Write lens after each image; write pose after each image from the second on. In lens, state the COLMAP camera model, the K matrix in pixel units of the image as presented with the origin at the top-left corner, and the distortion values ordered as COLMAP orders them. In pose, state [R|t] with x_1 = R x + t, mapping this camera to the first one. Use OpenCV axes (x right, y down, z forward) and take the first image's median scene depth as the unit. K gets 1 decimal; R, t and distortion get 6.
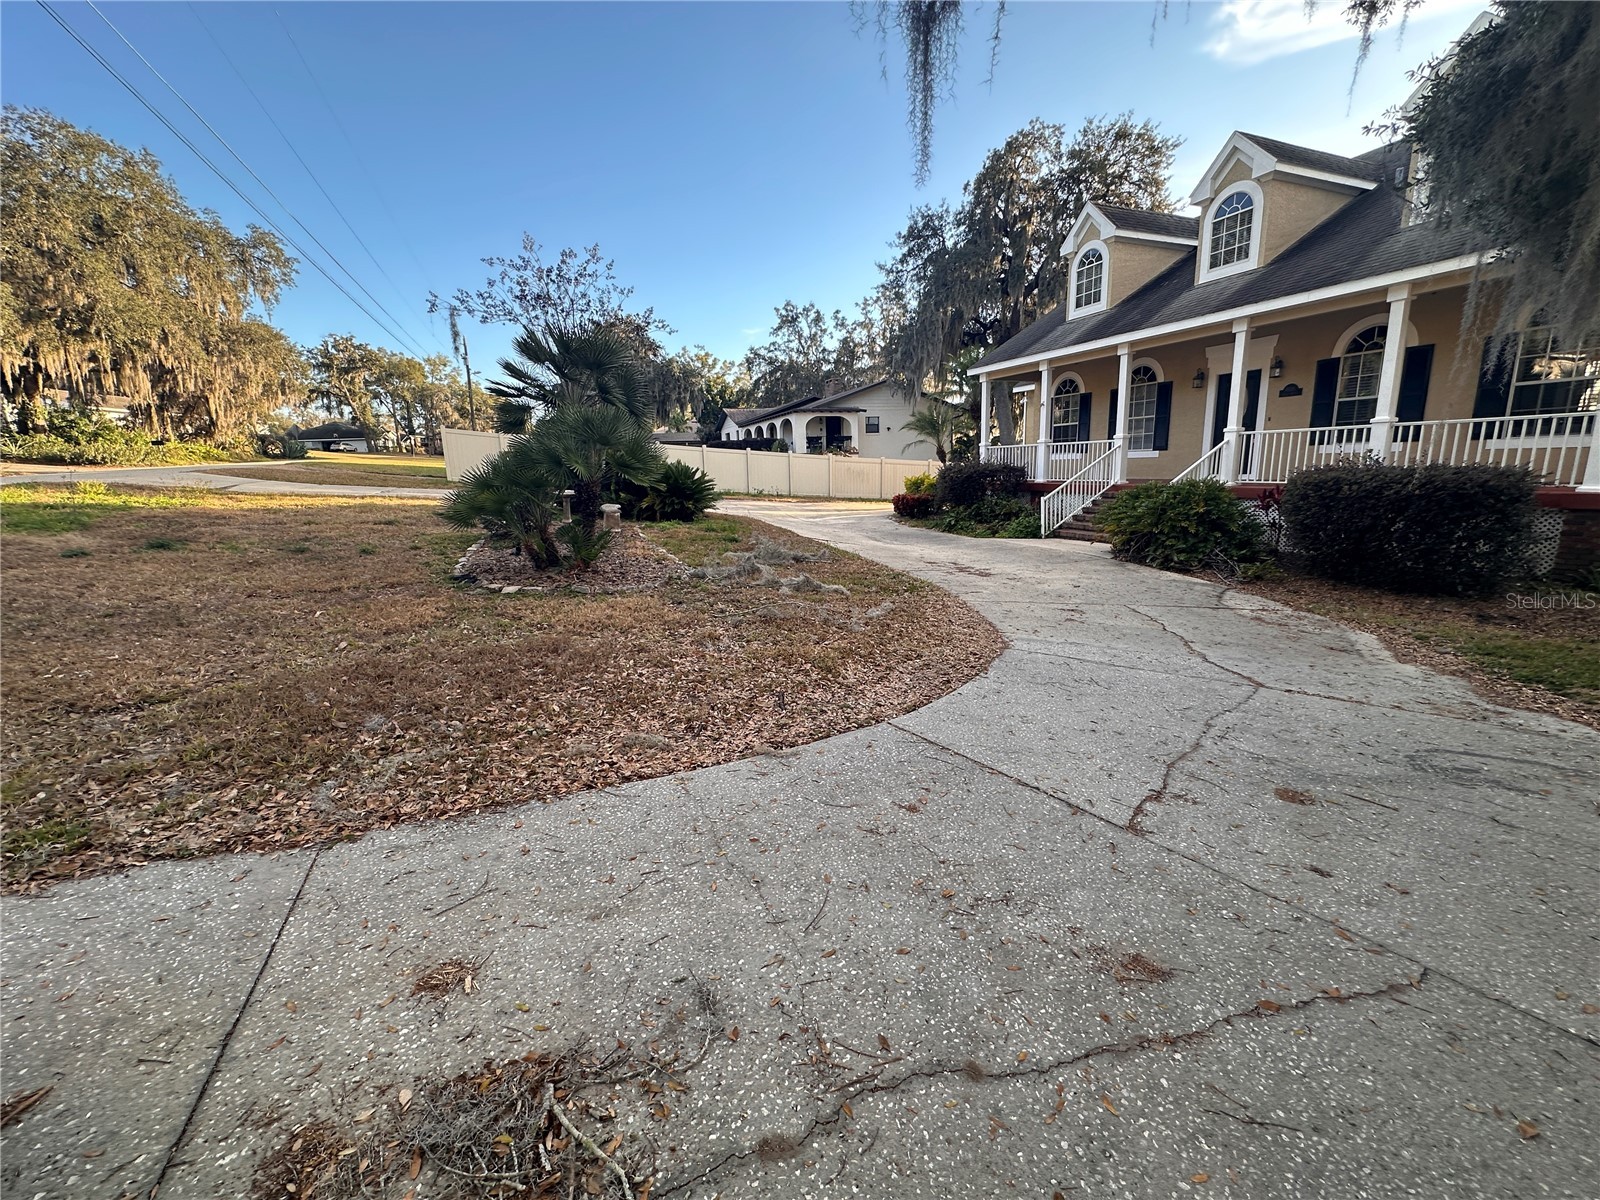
lens RADIAL K [[636.7, 0, 800.0], [0, 636.7, 600.0], [0, 0, 1]] dist [-0.001126, 0.000374]
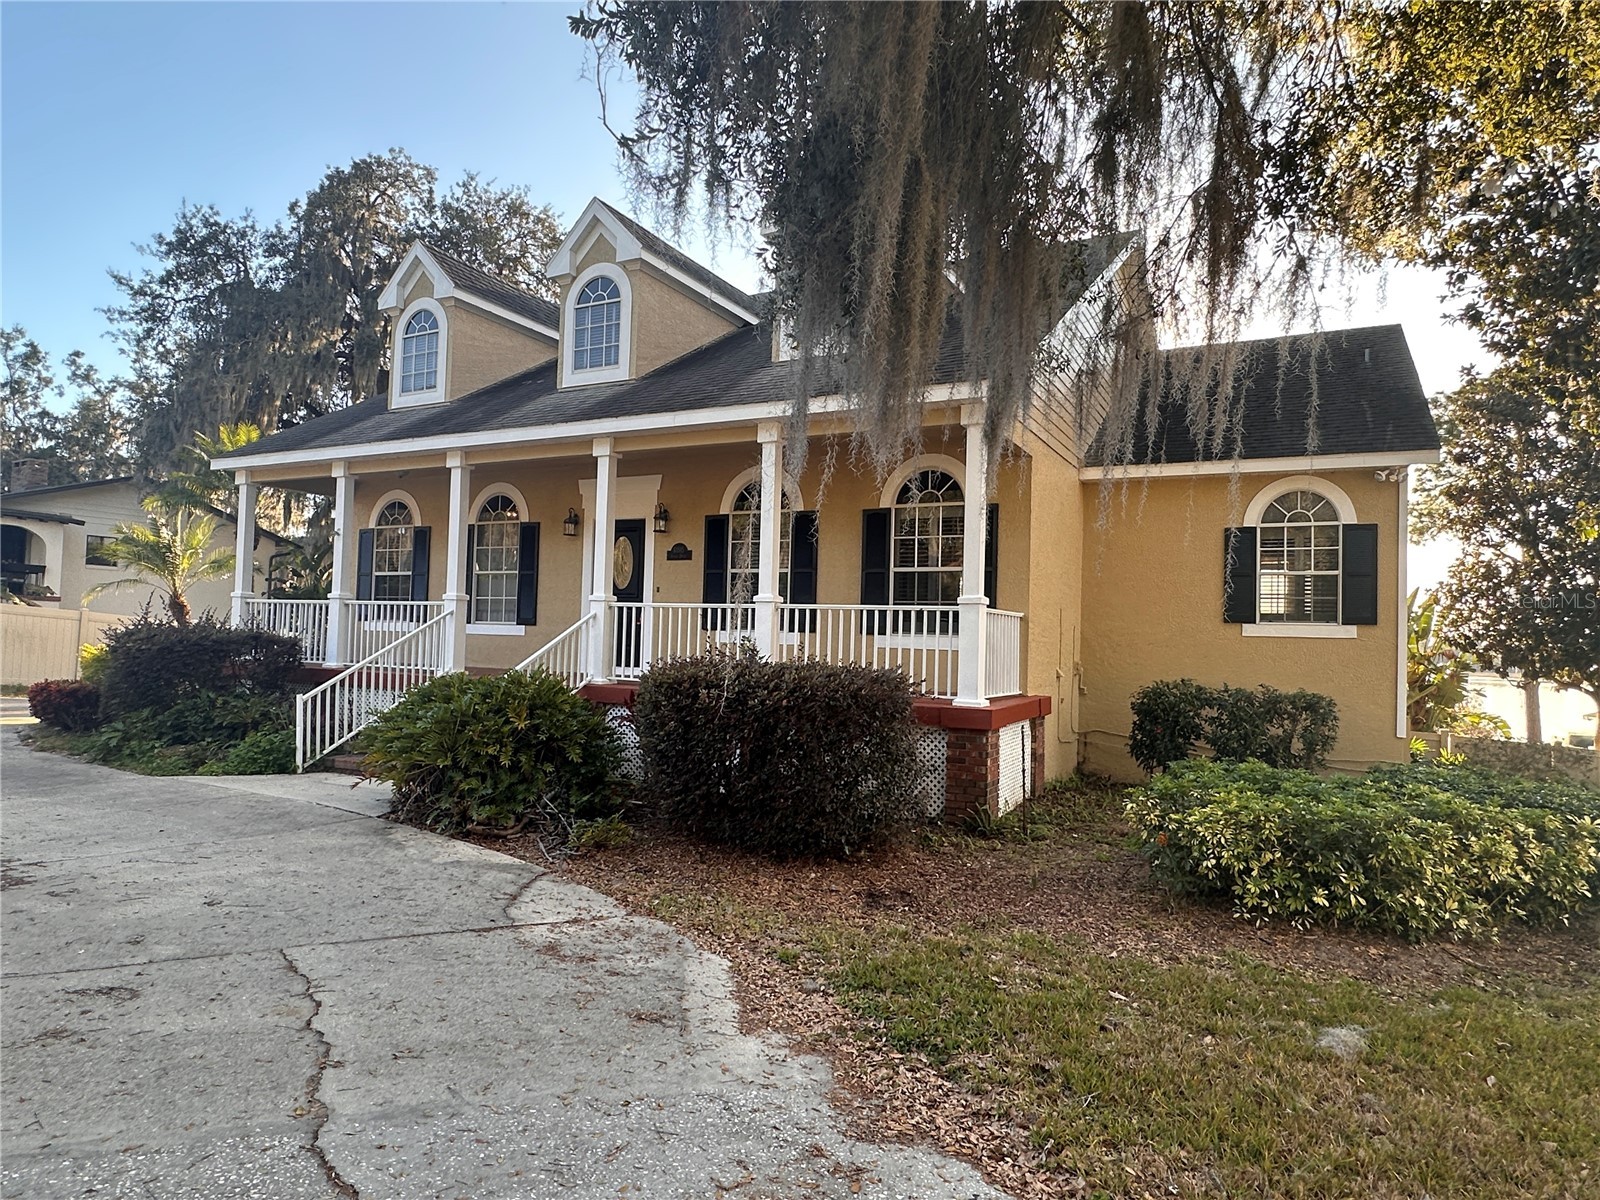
lens RADIAL K [[952.6, 0, 796.5], [0, 952.6, 611.1], [0, 0, 1]] dist [0.007846, 0.002095]
pose [[0.771872, 0.079121, 0.630835, 0.208976], [0.075957, 0.973643, -0.215056, -0.029561], [-0.631224, 0.213913, 0.745518, 0.145329]]
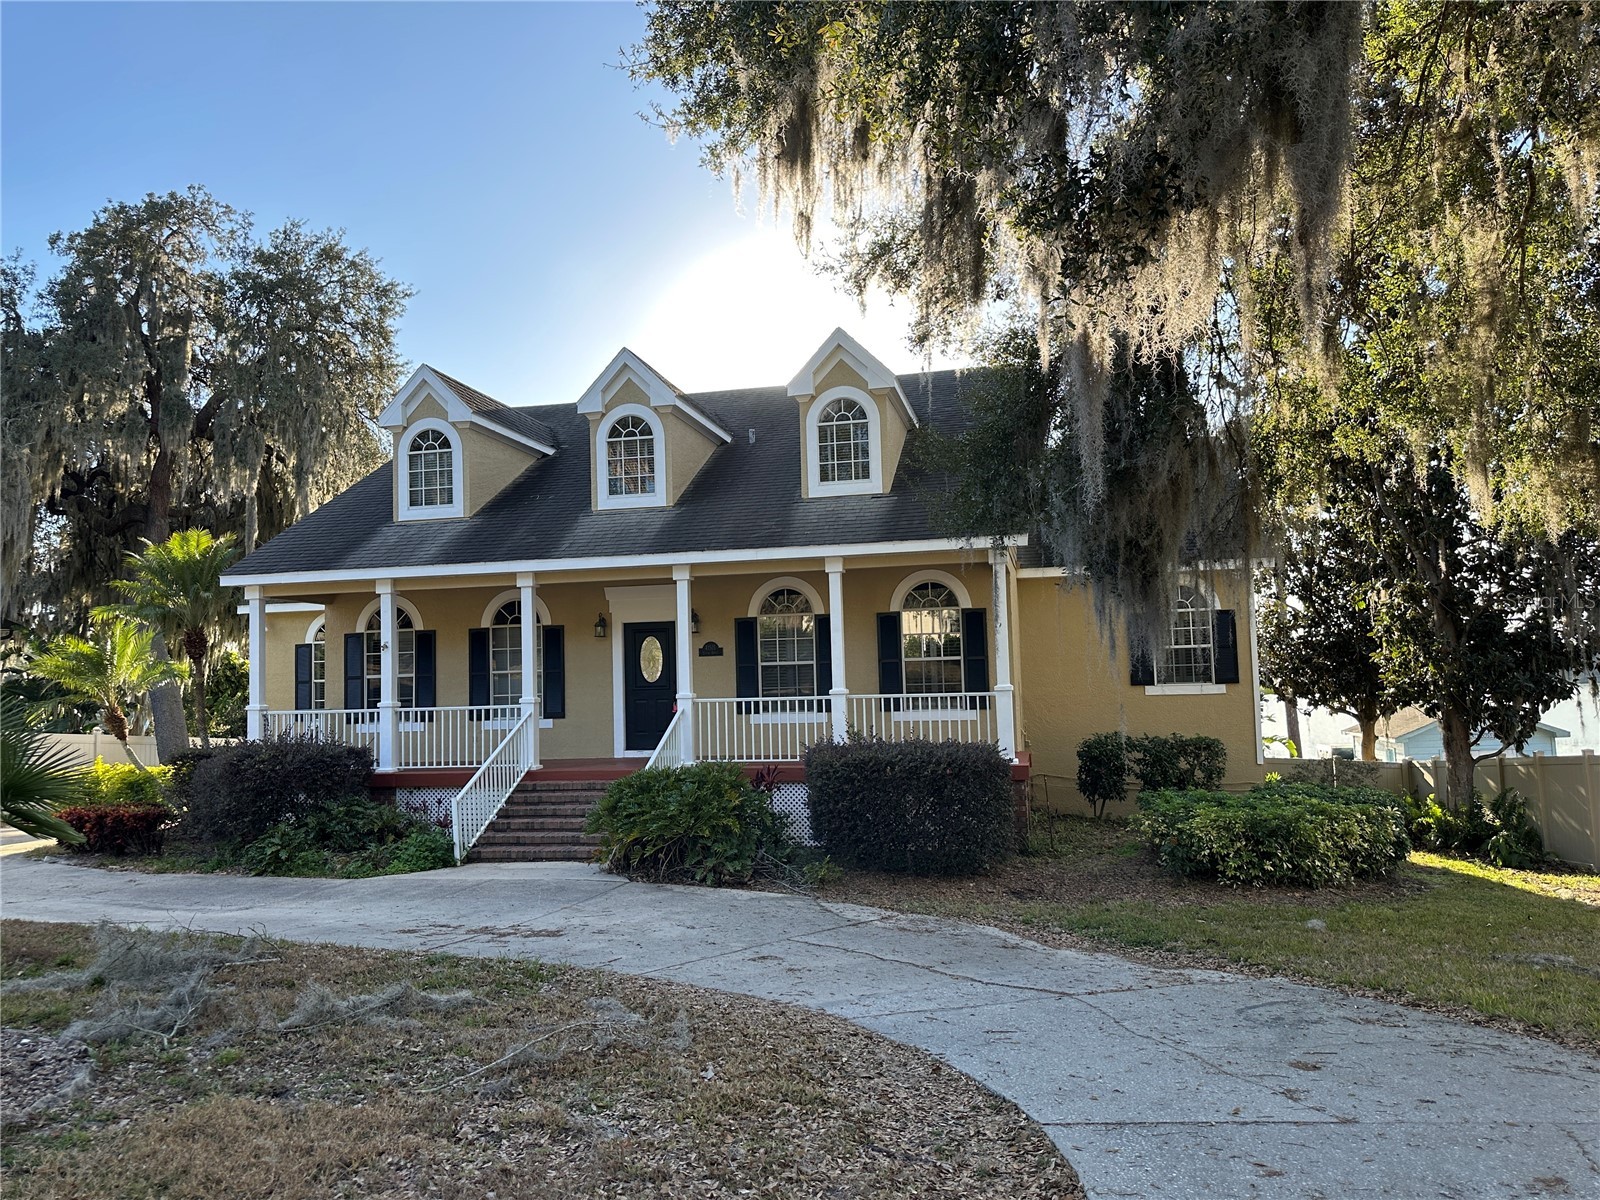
lens RADIAL K [[1119.8, 0, 800.0], [0, 1119.8, 600.0], [0, 0, 1]] dist [0.092670, -0.118305]
pose [[0.582645, 0.080611, 0.808719, -0.344757], [0.176012, 0.958938, -0.222392, -0.045669], [-0.793438, 0.271920, 0.544532, 0.093728]]
